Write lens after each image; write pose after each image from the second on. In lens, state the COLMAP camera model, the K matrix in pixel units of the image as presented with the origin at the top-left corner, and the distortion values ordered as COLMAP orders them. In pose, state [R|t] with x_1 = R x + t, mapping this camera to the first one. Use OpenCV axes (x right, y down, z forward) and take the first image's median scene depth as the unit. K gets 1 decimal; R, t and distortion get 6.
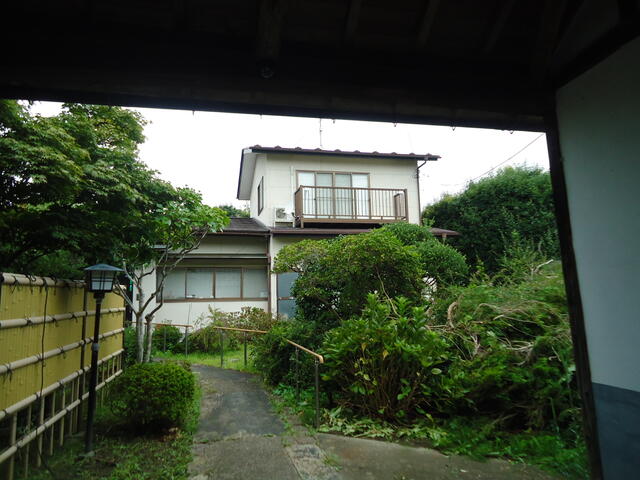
lens RADIAL K [[471.5, 0, 321.4], [0, 471.5, 237.8], [0, 0, 1]] dist [0.001319, 0.001022]
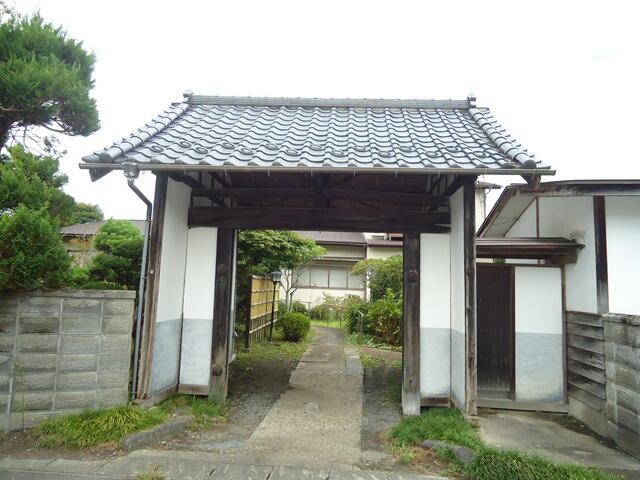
lens RADIAL K [[471.5, 0, 323.1], [0, 471.5, 240.4], [0, 0, 1]] dist [0.001319, 0.001022]
pose [[0.965680, 0.028042, -0.258218, 0.165804], [-0.022317, 0.999436, 0.025074, -0.067937], [0.258775, -0.018451, 0.965761, -0.530527]]
